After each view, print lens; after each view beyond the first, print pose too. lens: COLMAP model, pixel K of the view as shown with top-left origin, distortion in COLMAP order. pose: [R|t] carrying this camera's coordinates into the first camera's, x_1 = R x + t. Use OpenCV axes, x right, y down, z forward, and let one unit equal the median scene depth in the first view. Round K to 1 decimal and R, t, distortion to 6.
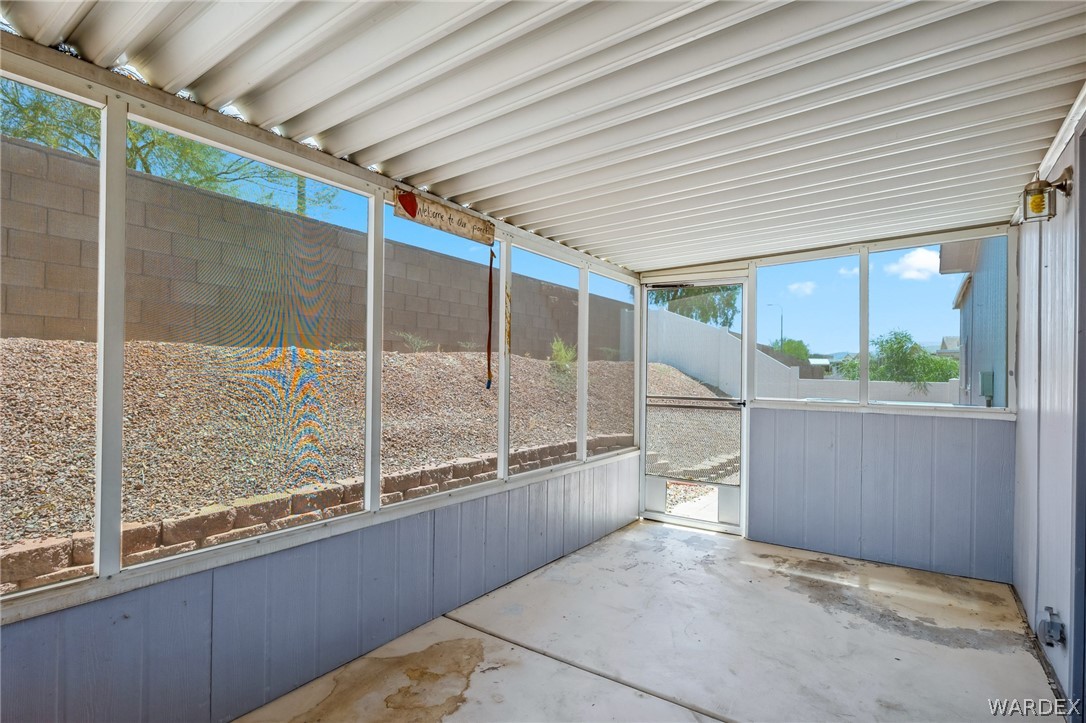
lens RADIAL K [[516.6, 0, 543.0], [0, 516.6, 369.2], [0, 0, 1]] dist [0.009190, 0.000557]
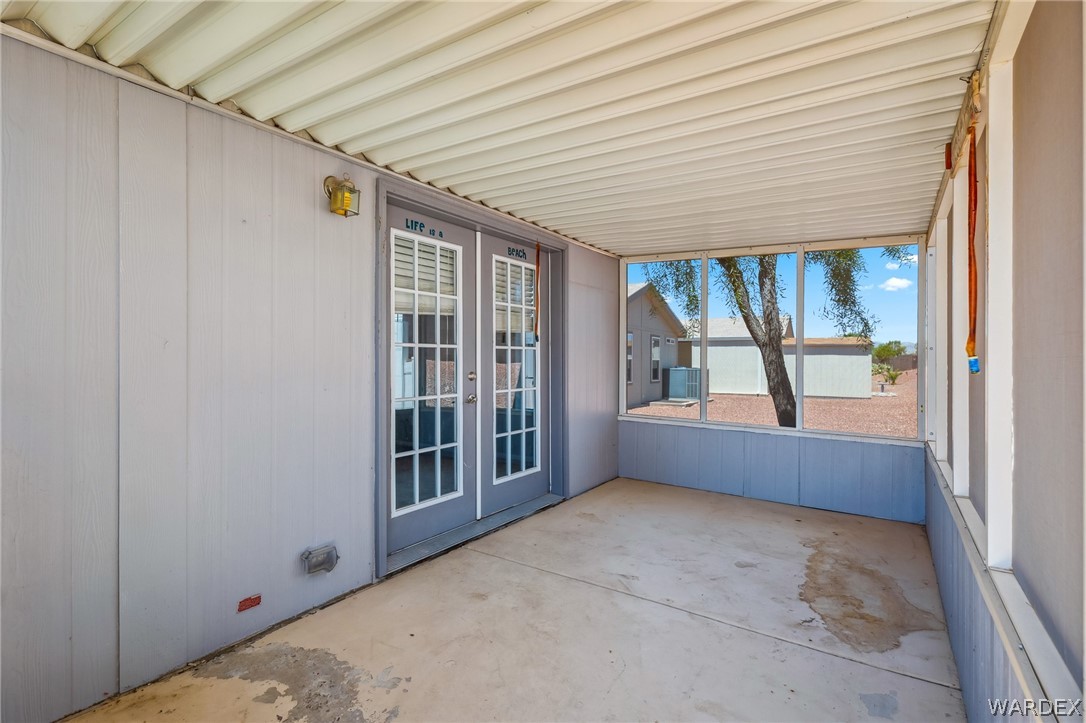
lens RADIAL K [[516.6, 0, 544.7], [0, 516.6, 358.9], [0, 0, 1]] dist [0.009190, 0.000557]
pose [[-0.999163, -0.020535, -0.035381, 0.480036], [-0.020281, 0.999766, -0.007534, 0.046072], [0.035528, -0.006810, -0.999345, 1.979473]]
